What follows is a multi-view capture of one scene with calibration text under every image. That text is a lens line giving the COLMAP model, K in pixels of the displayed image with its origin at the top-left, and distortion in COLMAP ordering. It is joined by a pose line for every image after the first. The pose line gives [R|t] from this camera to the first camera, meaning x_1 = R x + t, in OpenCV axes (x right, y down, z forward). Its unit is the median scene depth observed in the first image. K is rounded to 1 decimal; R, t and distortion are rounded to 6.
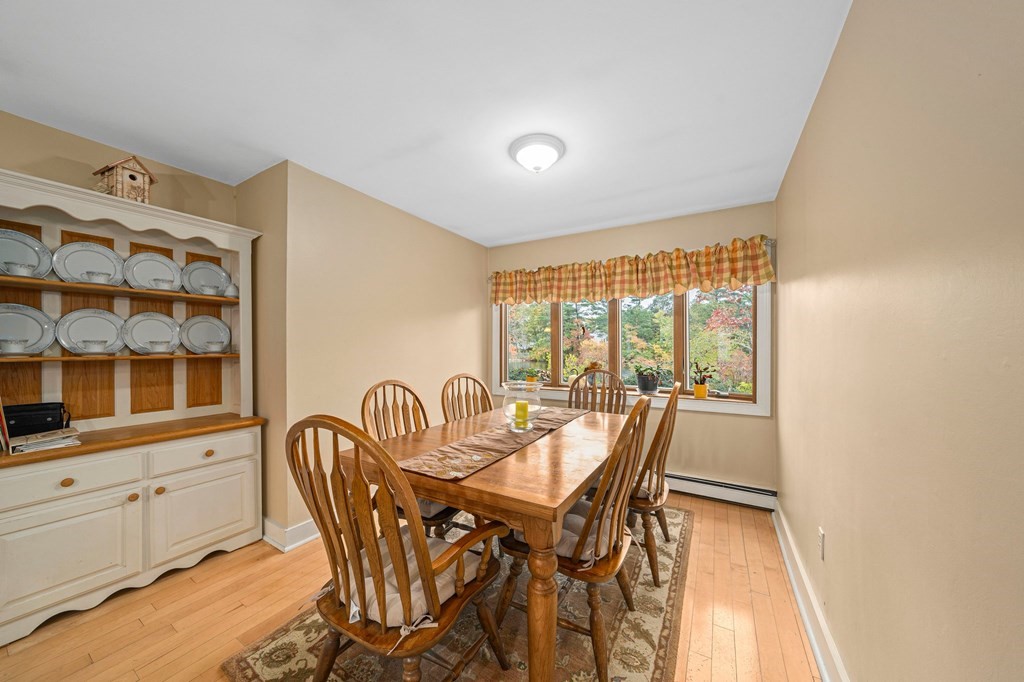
lens RADIAL K [[344.3, 0, 504.7], [0, 344.3, 349.0], [0, 0, 1]] dist [-0.000329, -0.000053]
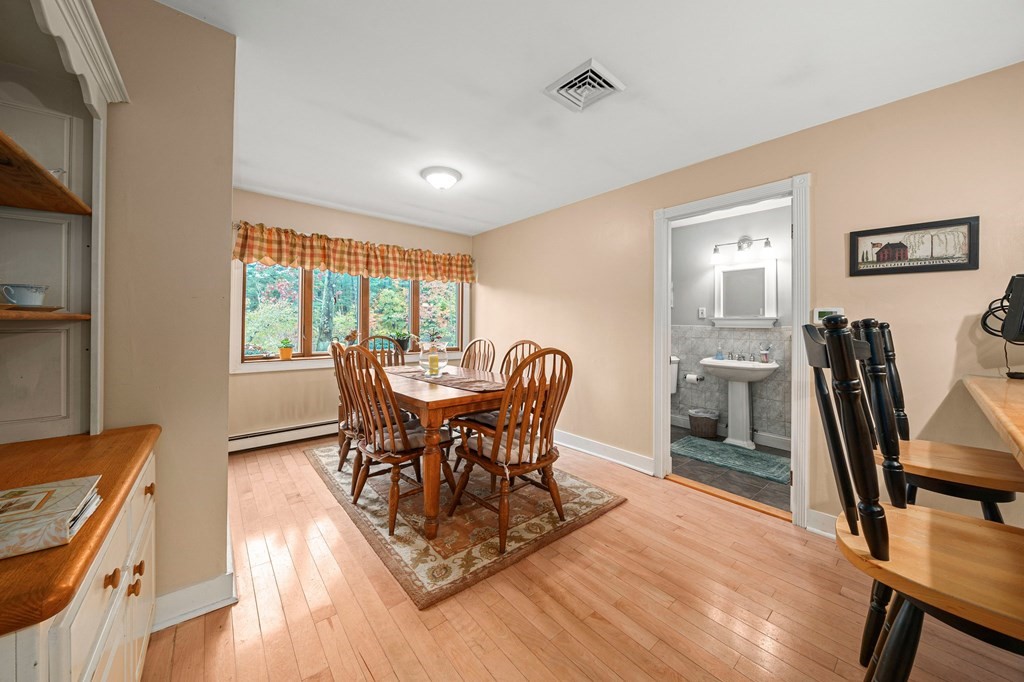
lens RADIAL K [[355.9, 0, 510.4], [0, 355.9, 321.5], [0, 0, 1]] dist [-0.000361, -0.000050]
pose [[0.330401, 0.008559, 0.943802, -0.701884], [-0.002491, 0.999963, -0.008197, 0.019108], [-0.943837, 0.000357, 0.330410, 0.152701]]
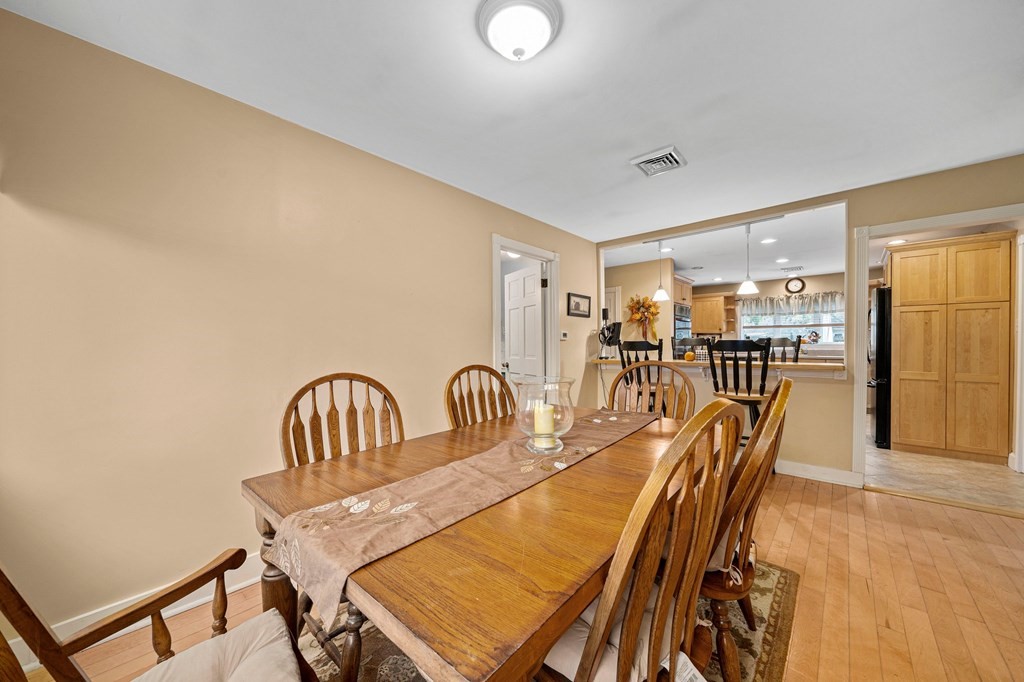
lens RADIAL K [[364.4, 0, 511.4], [0, 364.4, 346.5], [0, 0, 1]] dist [-0.001933, -0.000009]
pose [[-0.978630, 0.002508, 0.205614, -0.013776], [0.006429, 0.999810, 0.018400, 0.016506], [-0.205529, 0.019328, -0.978460, 1.017539]]
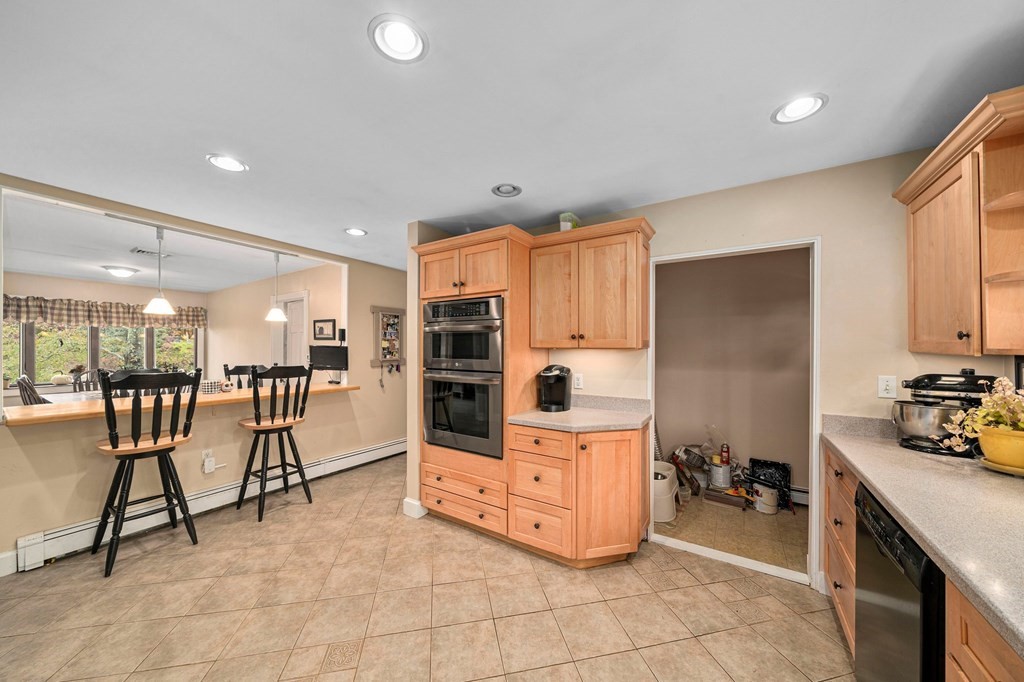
lens RADIAL K [[350.9, 0, 510.5], [0, 350.9, 346.1], [0, 0, 1]] dist [0.000257, -0.000115]
pose [[0.053175, 0.003619, 0.998579, -1.234281], [0.005630, 0.999976, -0.003923, -0.030054], [-0.998569, 0.005831, 0.053153, -1.003241]]
